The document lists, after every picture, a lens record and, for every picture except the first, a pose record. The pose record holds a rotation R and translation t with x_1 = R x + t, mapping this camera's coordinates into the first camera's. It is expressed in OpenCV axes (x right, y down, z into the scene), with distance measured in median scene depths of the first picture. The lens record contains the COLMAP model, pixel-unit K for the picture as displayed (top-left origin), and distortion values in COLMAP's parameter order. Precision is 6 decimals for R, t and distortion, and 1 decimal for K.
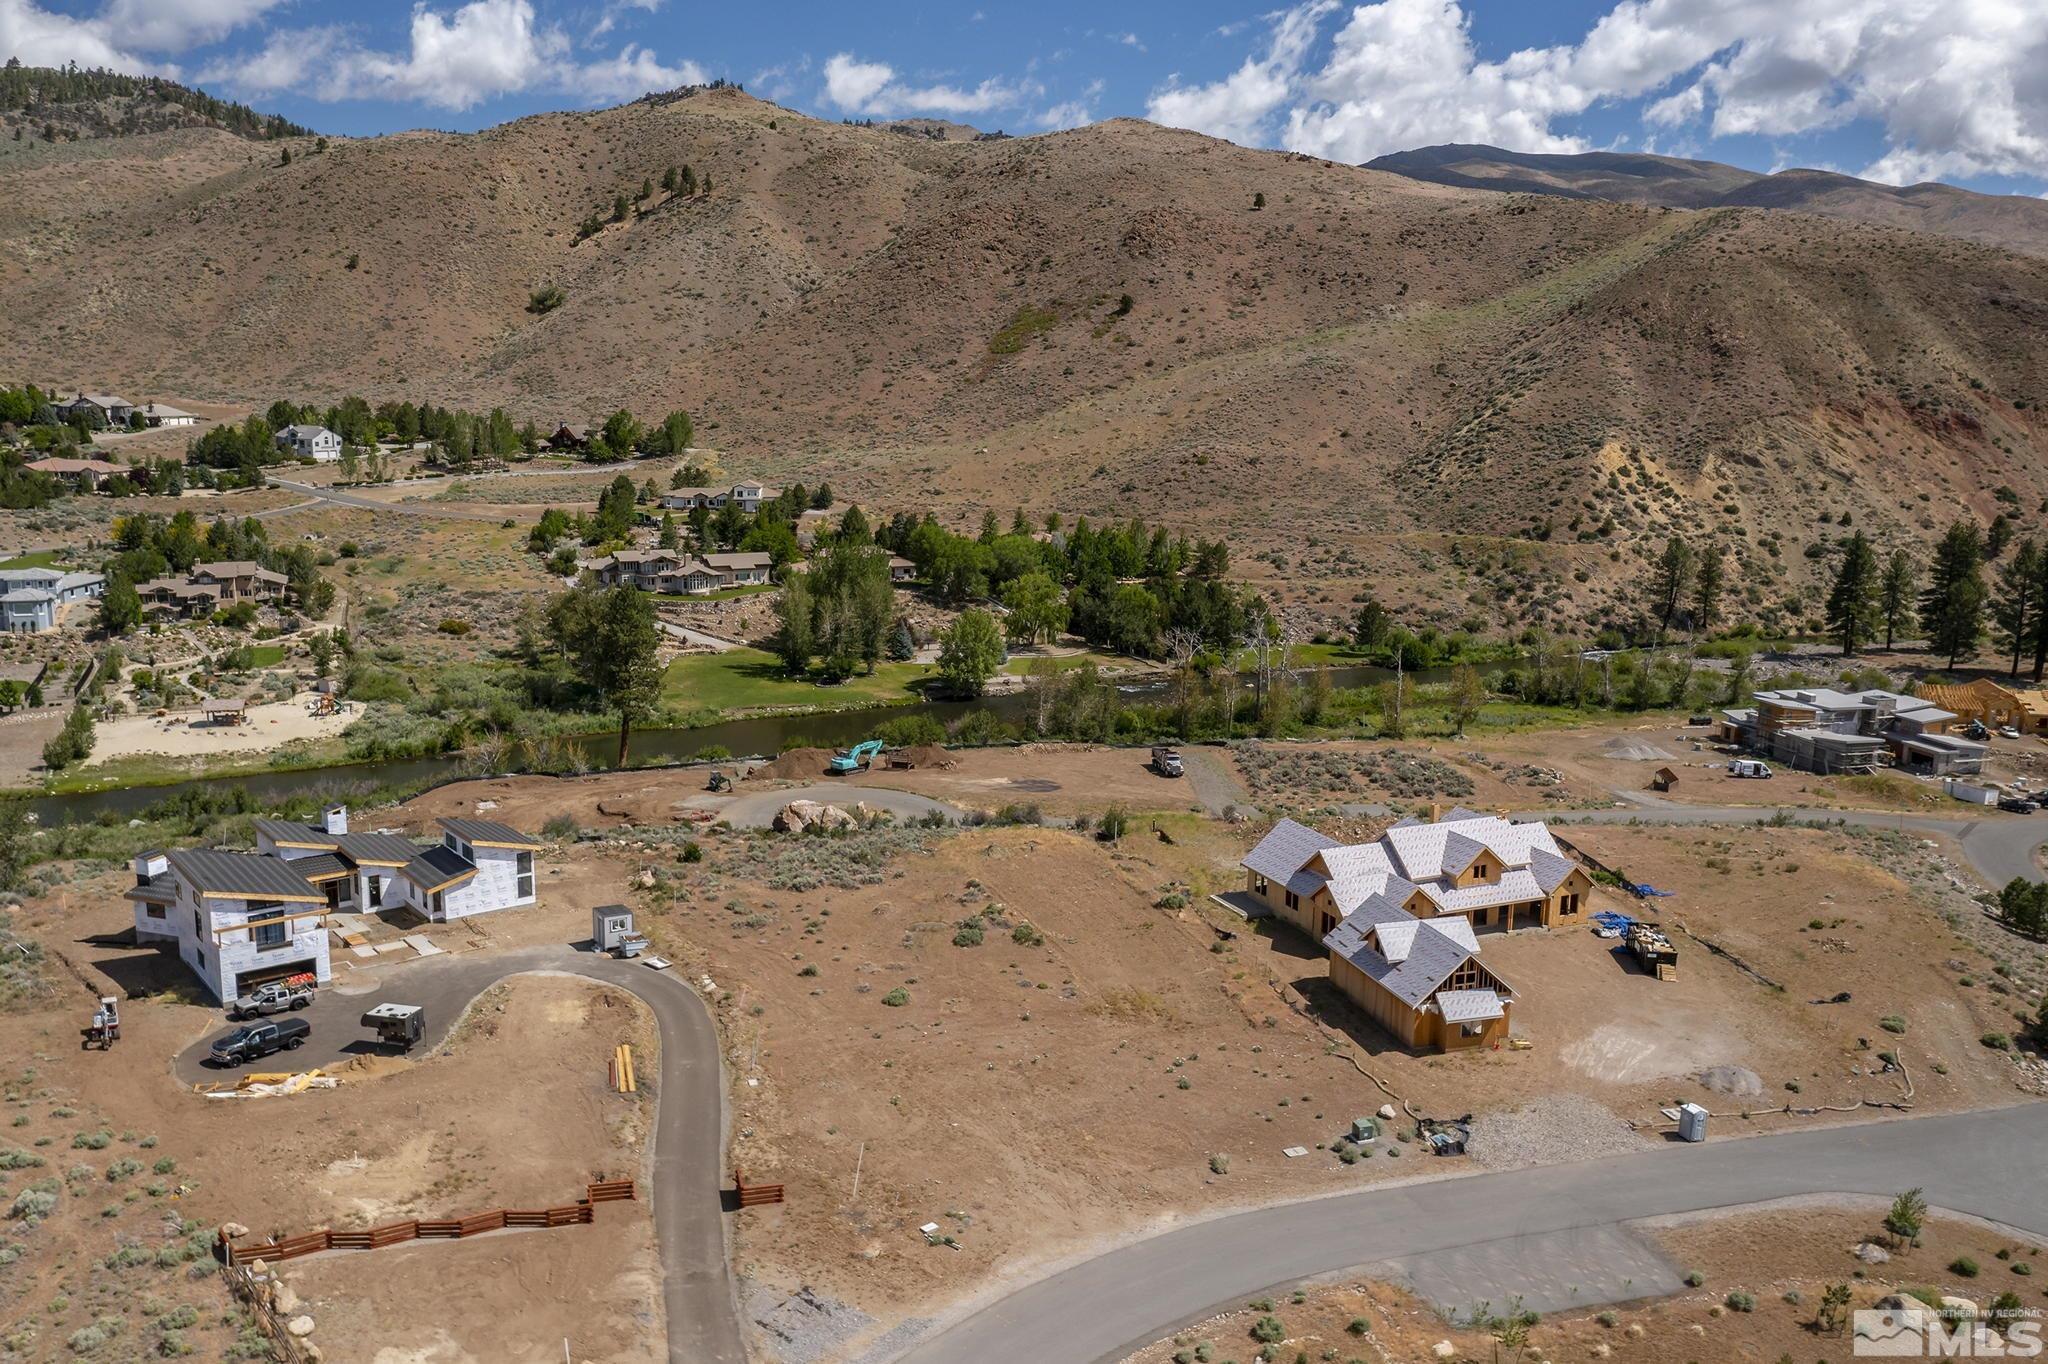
lens RADIAL K [[1574.7, 0, 1021.1], [0, 1574.7, 698.1], [0, 0, 1]] dist [-0.031768, 0.062144]
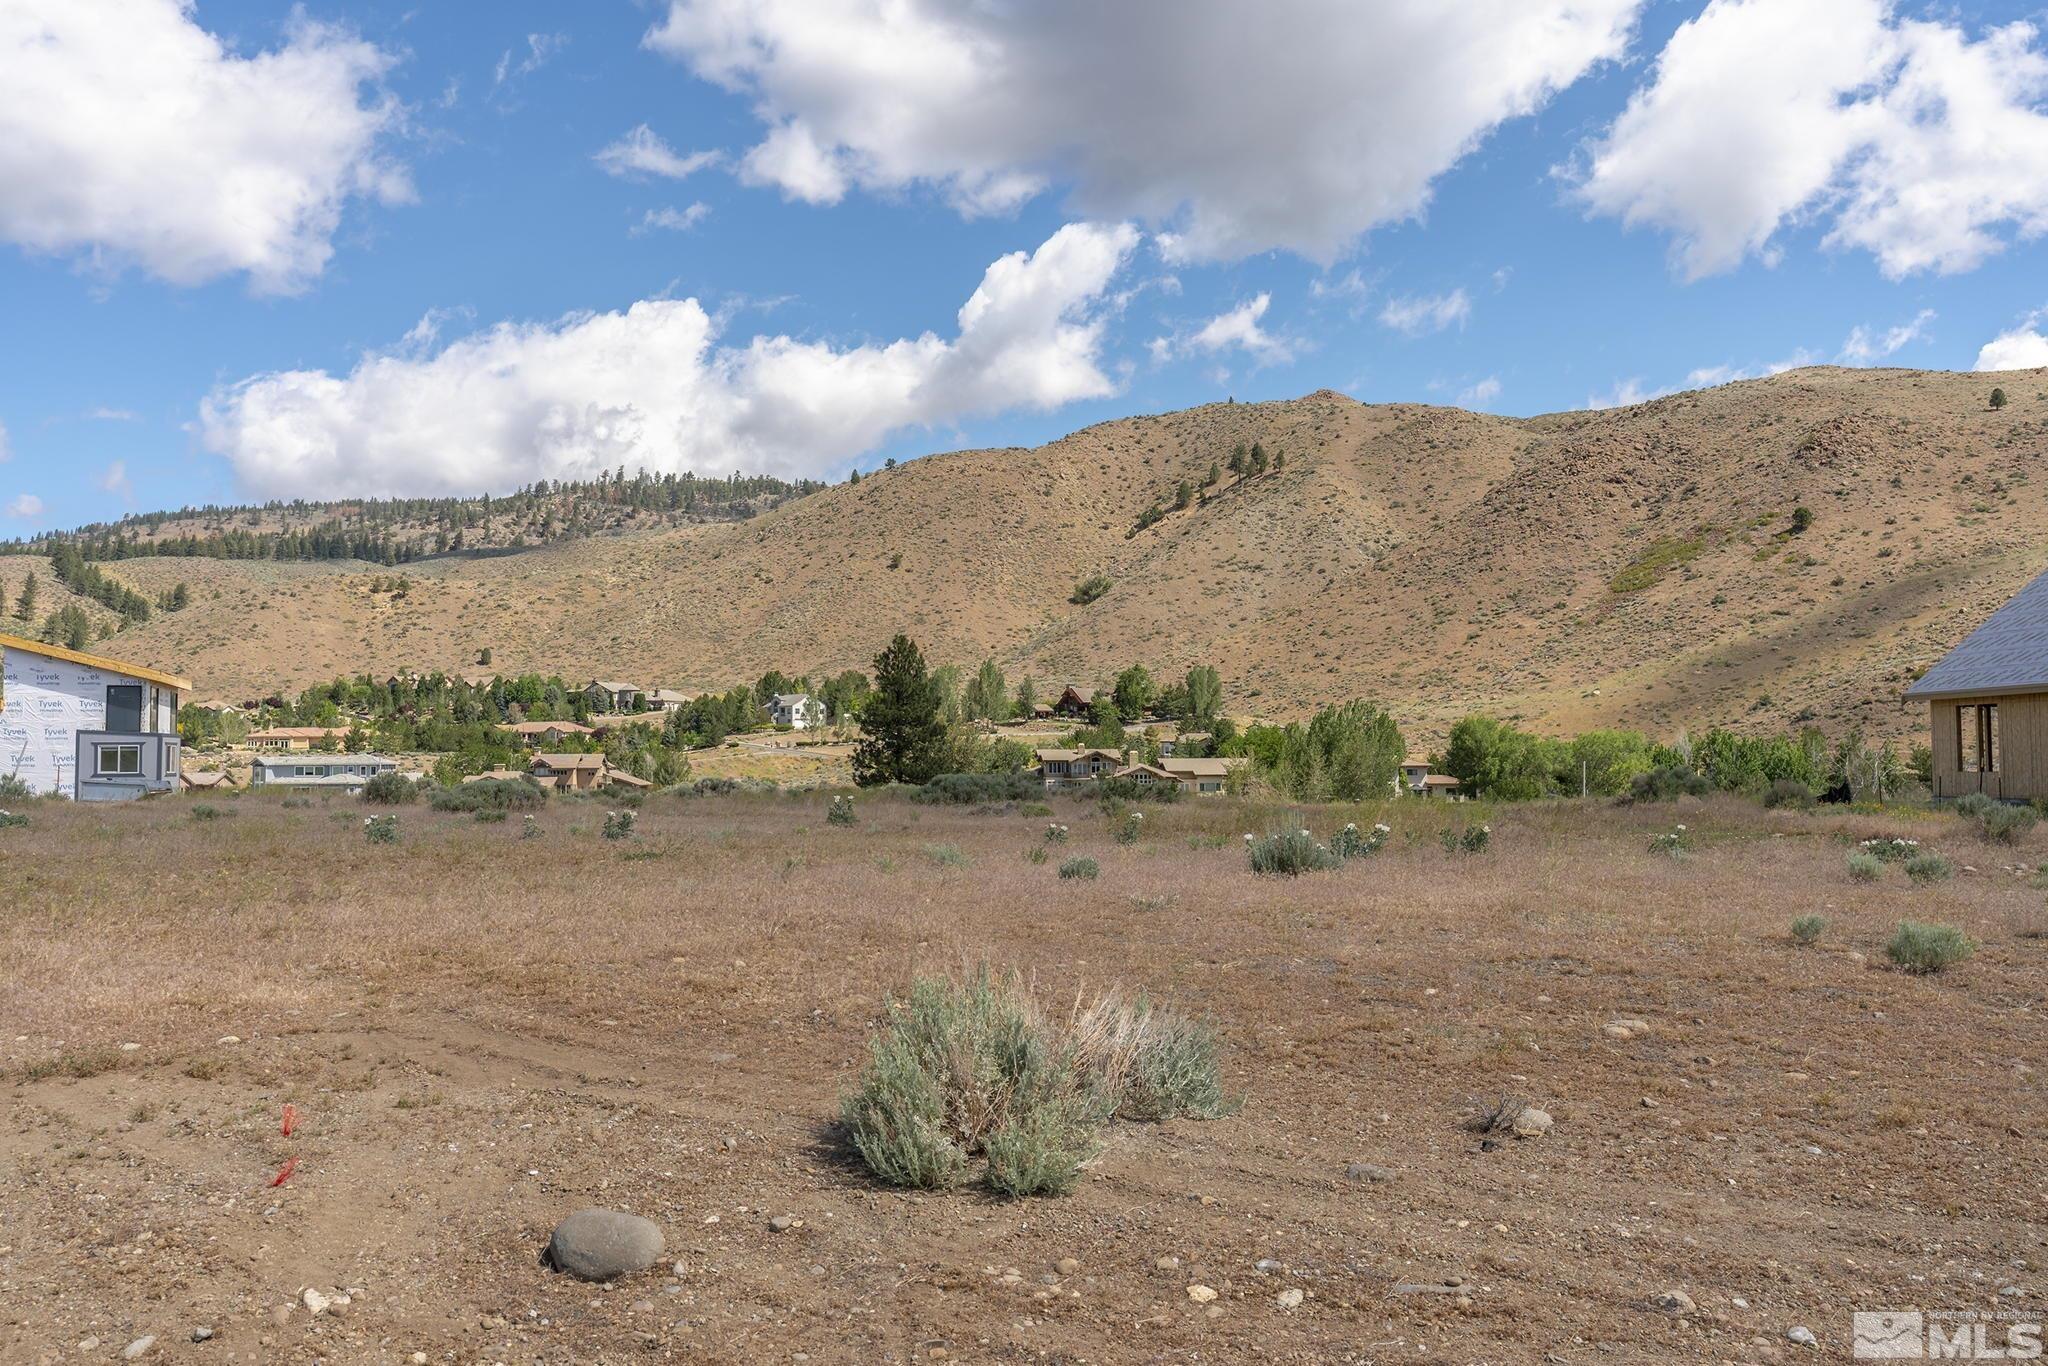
lens RADIAL K [[1769.6, 0, 1014.9], [0, 1769.6, 679.2], [0, 0, 1]] dist [0.005193, 0.005046]
pose [[0.931291, -0.038287, -0.362259, 0.026796], [-0.051237, 0.970808, -0.234323, 0.051278], [0.360655, 0.236784, 0.902142, 0.159497]]
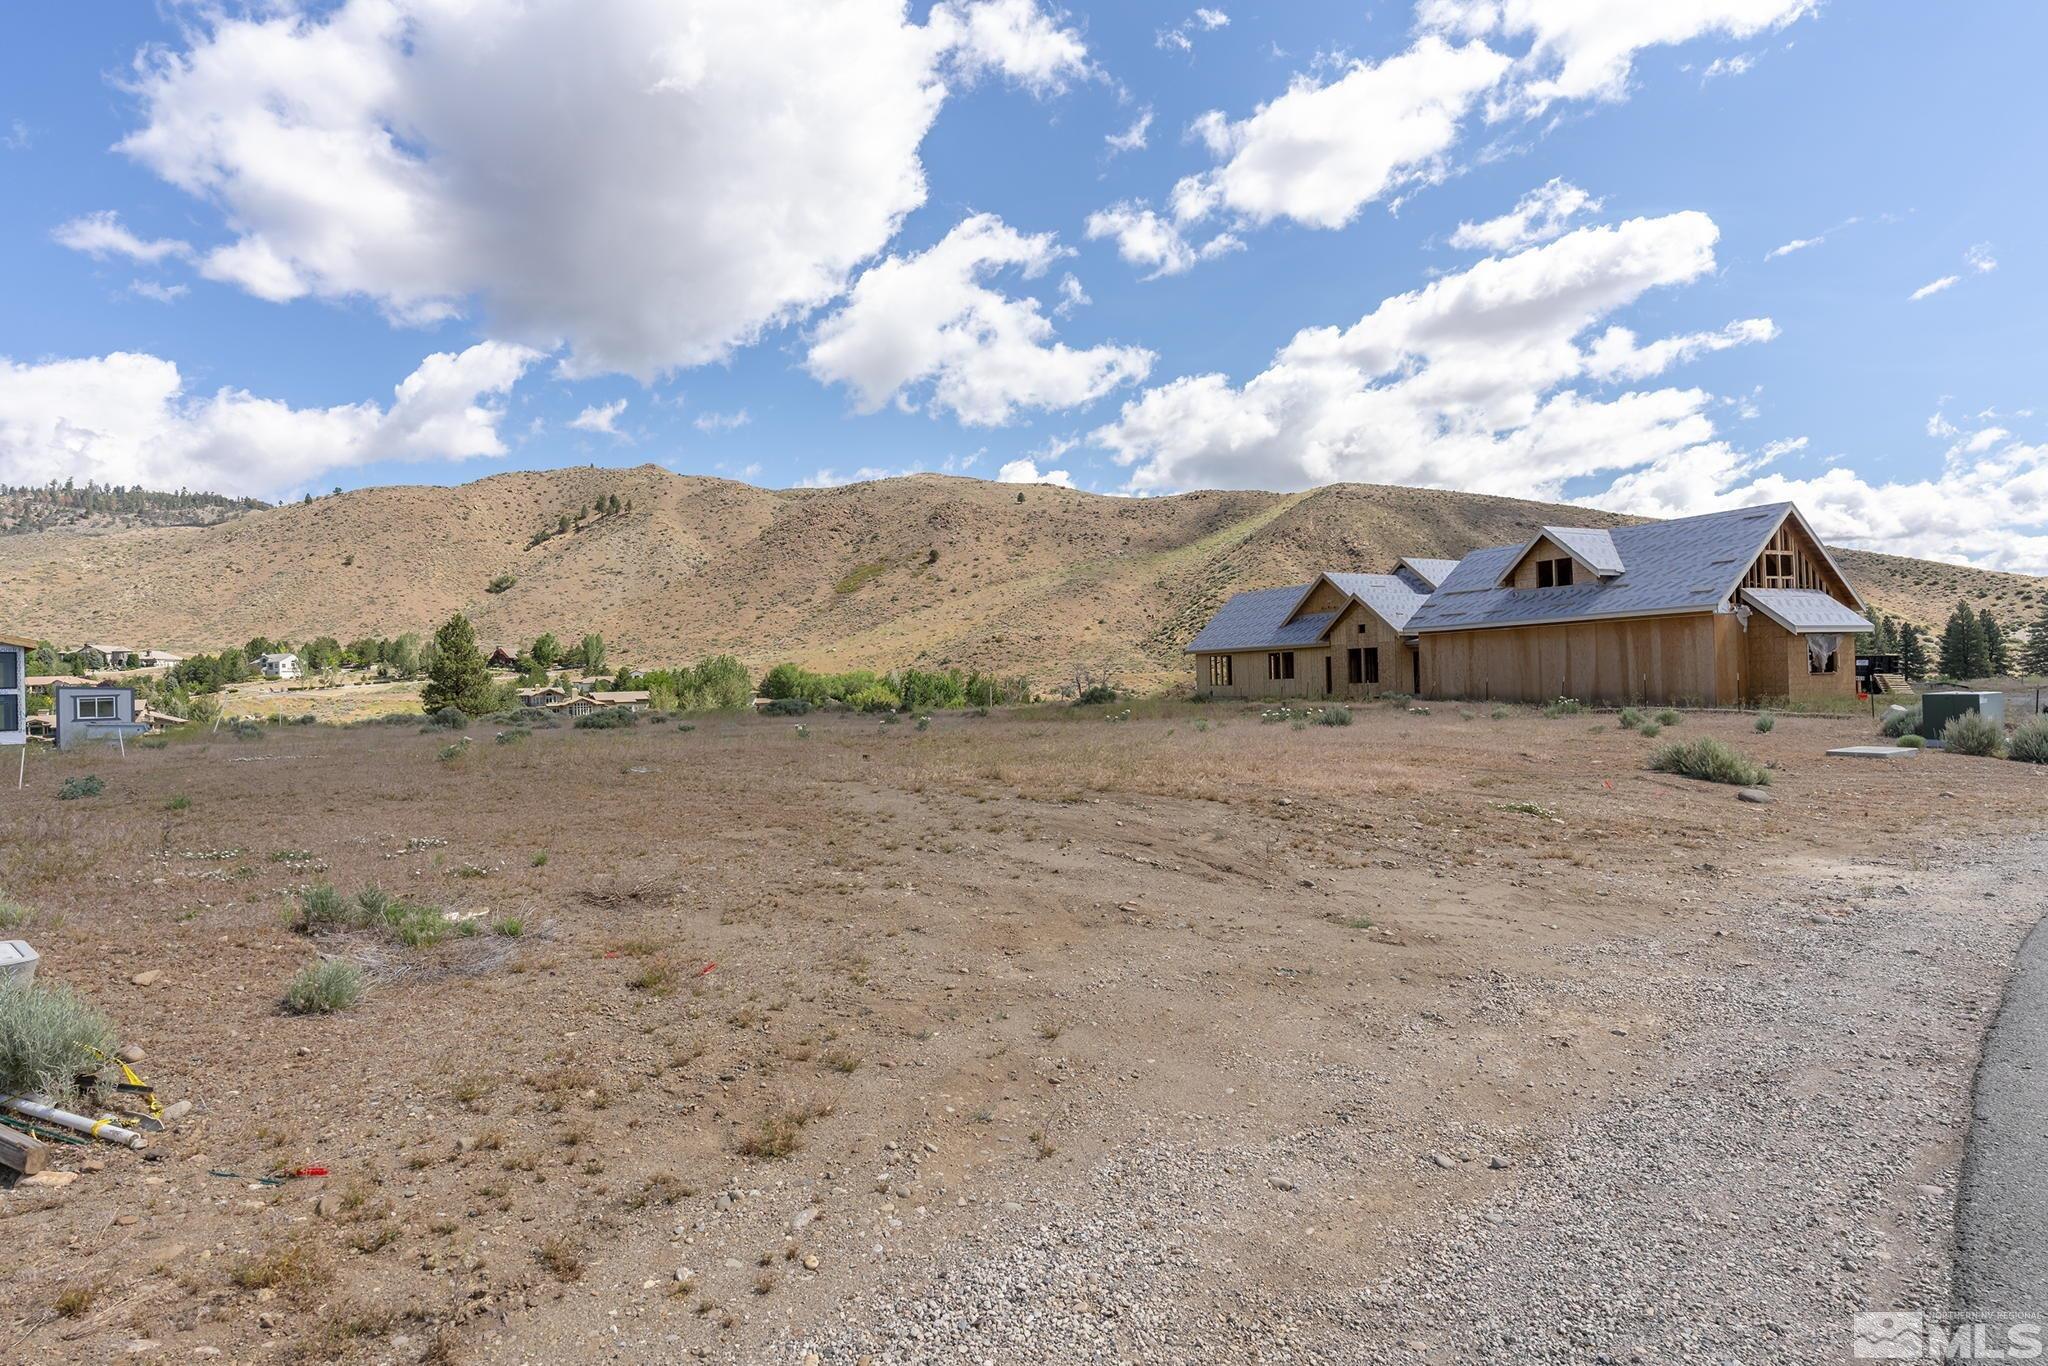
lens RADIAL K [[1045.7, 0, 1017.8], [0, 1045.7, 679.4], [0, 0, 1]] dist [-0.015196, 0.007765]
pose [[0.988152, -0.044530, 0.146880, -0.000661], [0.072882, 0.978347, -0.193716, 0.052858], [-0.135073, 0.202125, 0.970000, 0.147154]]
